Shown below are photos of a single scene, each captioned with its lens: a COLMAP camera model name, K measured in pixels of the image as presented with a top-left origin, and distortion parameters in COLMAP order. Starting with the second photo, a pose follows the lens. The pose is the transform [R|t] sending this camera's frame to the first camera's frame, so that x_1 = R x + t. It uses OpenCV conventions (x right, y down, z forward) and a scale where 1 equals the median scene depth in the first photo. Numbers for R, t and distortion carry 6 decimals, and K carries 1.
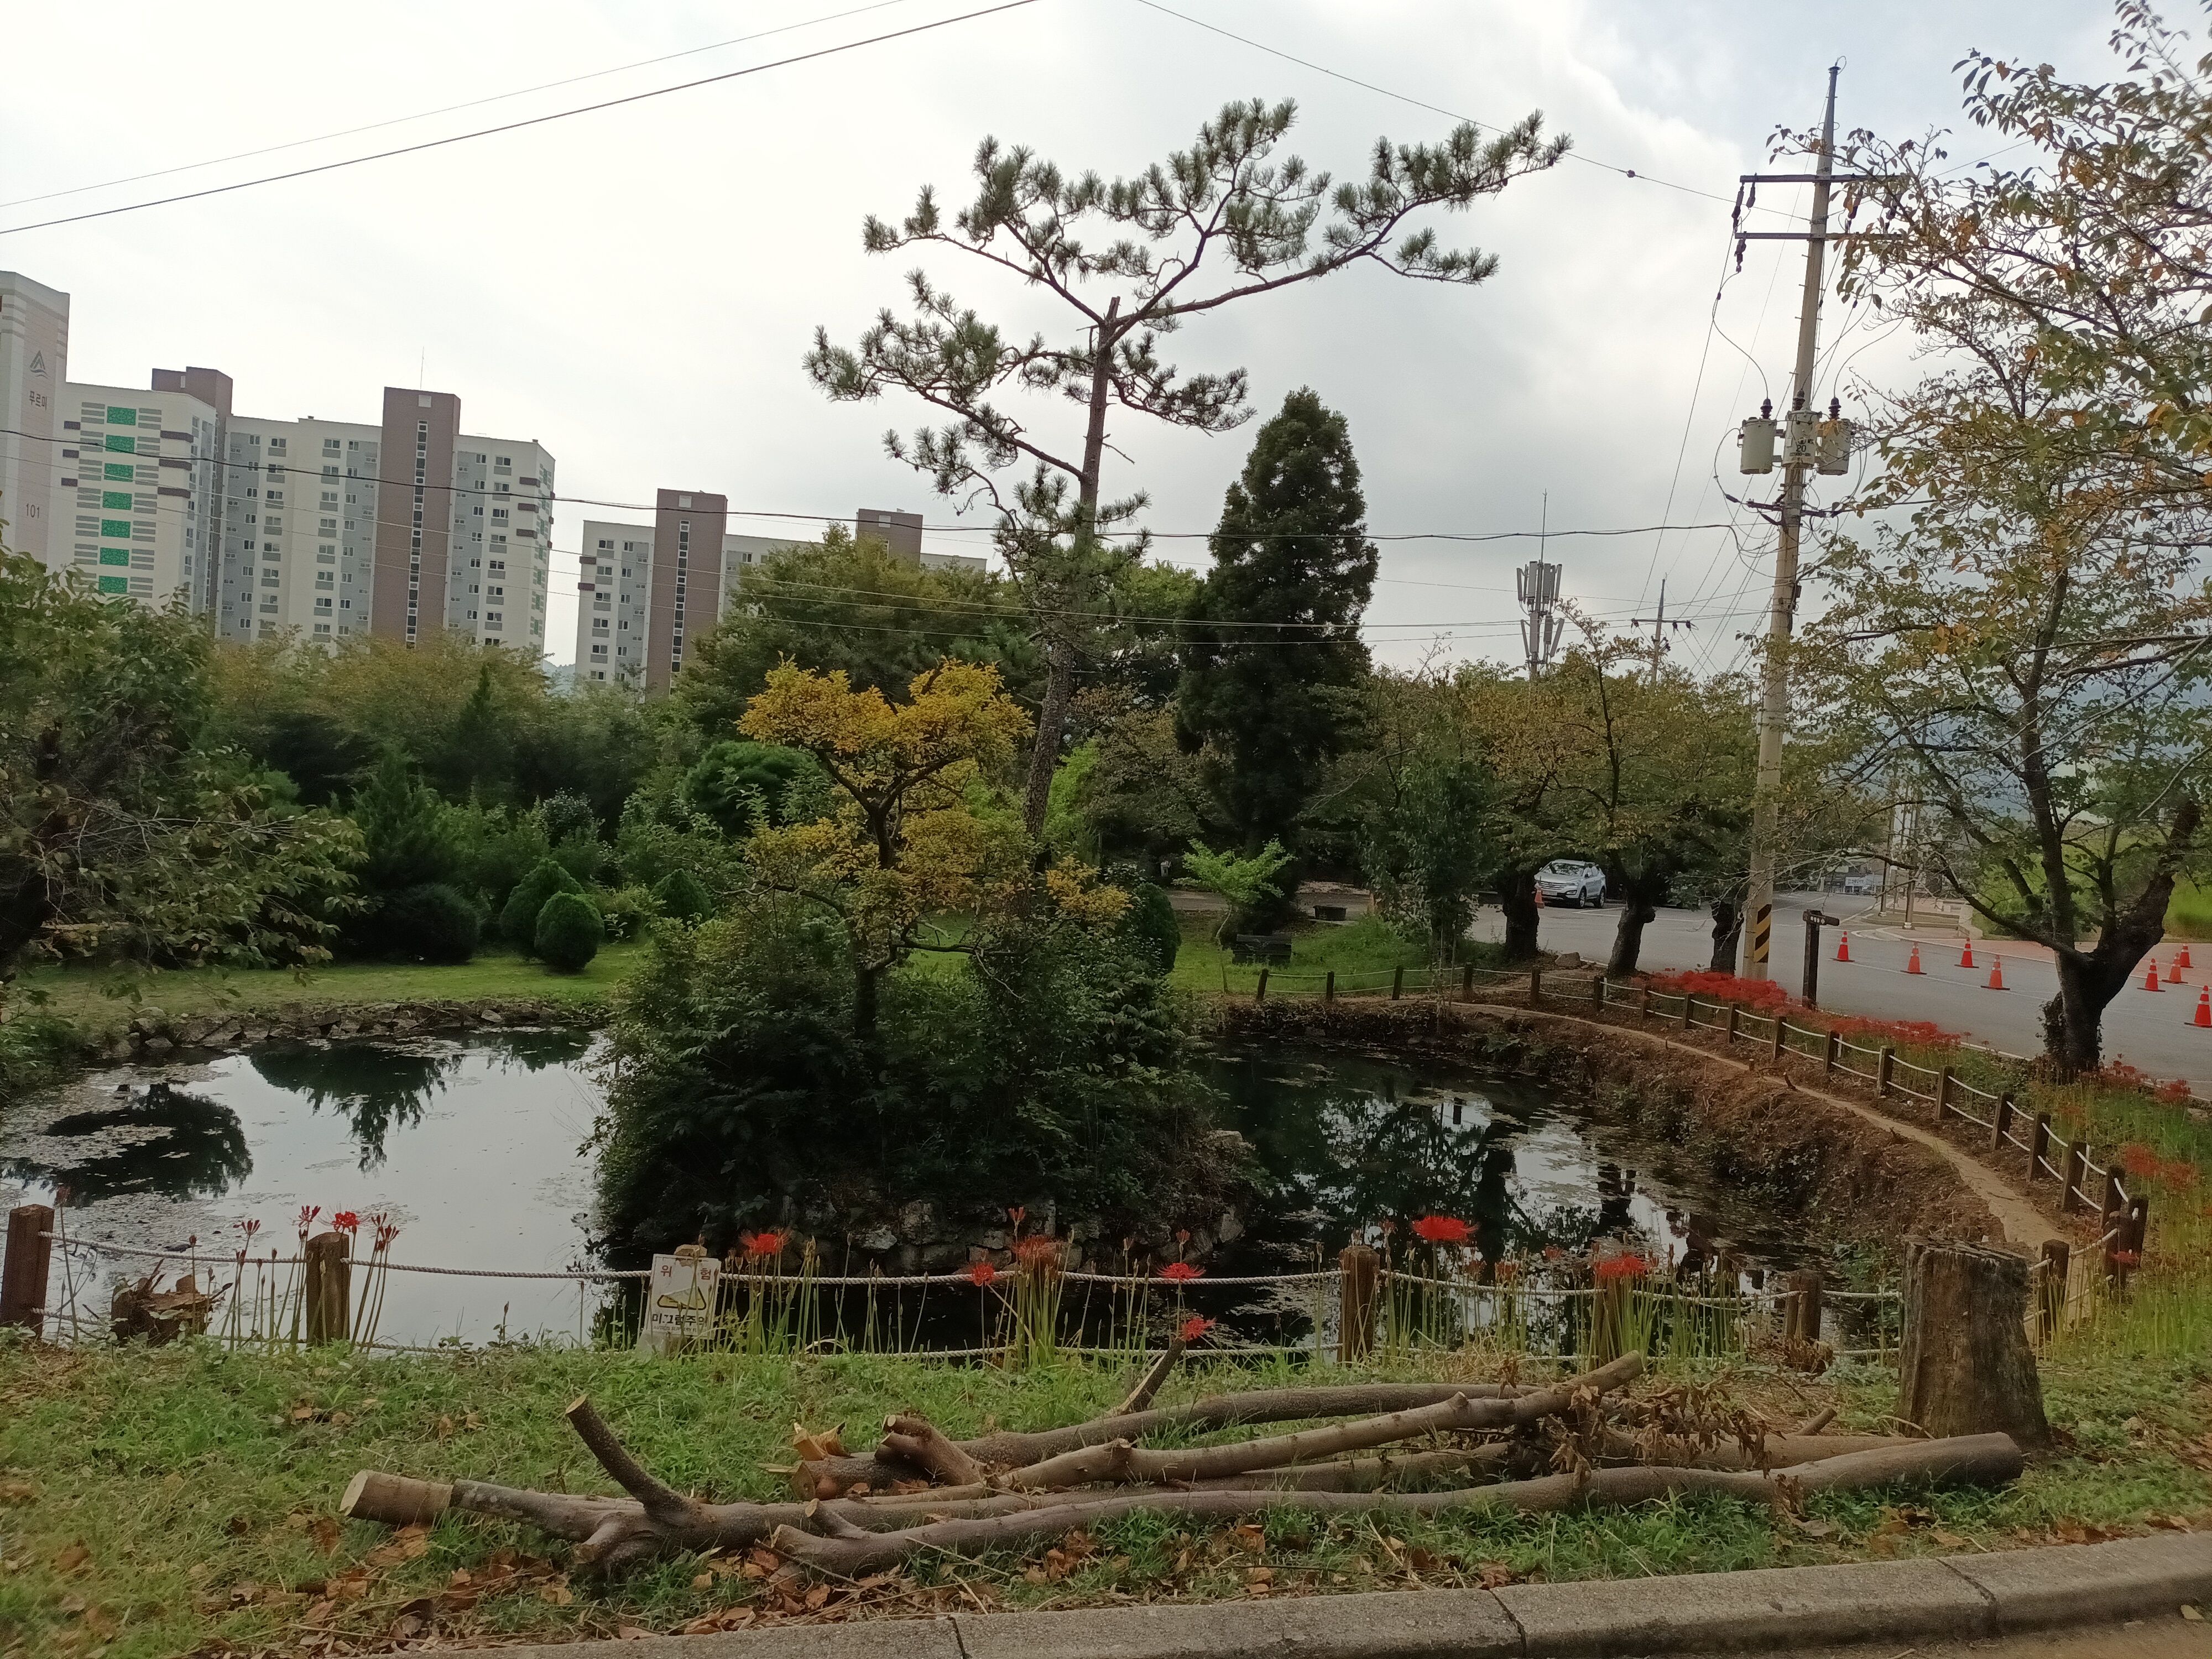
lens RADIAL K [[1639.1, 0, 1107.9], [0, 1639.1, 829.4], [0, 0, 1]] dist [0.041973, -0.019895]
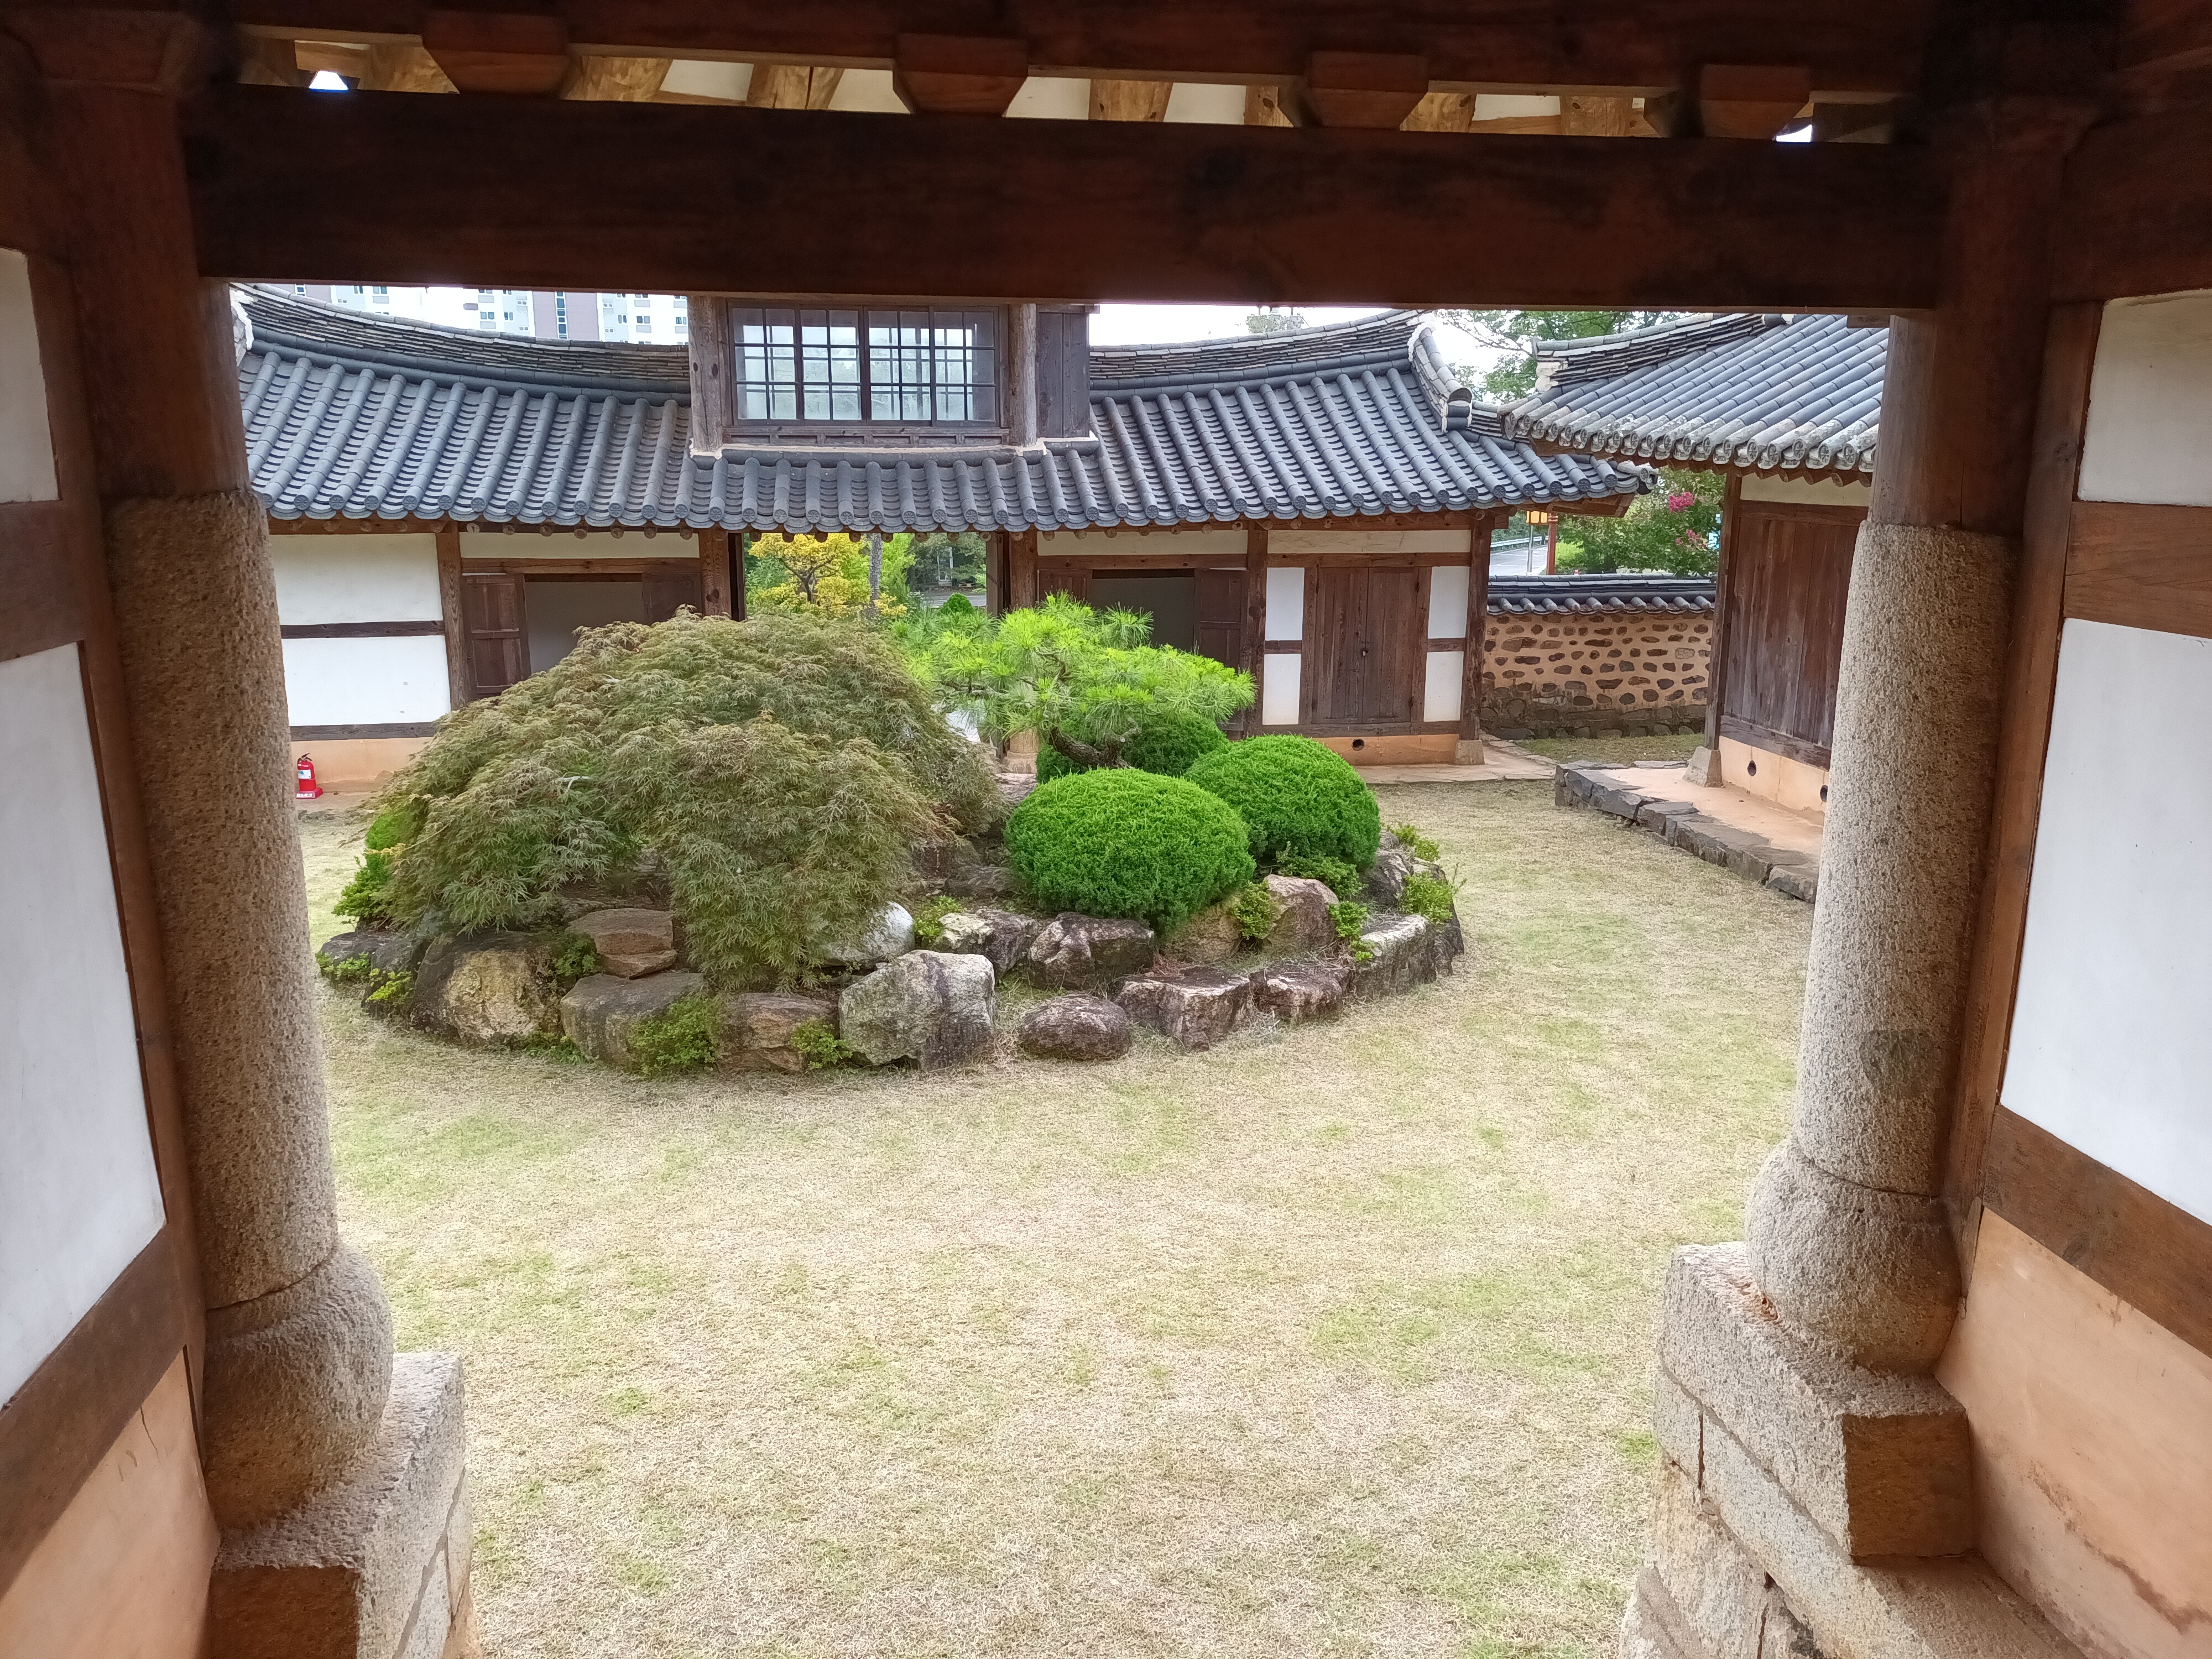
lens RADIAL K [[1639.1, 0, 1106.3], [0, 1639.1, 826.9], [0, 0, 1]] dist [0.041973, -0.019895]
pose [[0.995696, -0.080221, 0.046414, 0.166012], [0.070259, 0.979943, 0.186481, -0.075826], [-0.060443, -0.182417, 0.981362, -1.516271]]
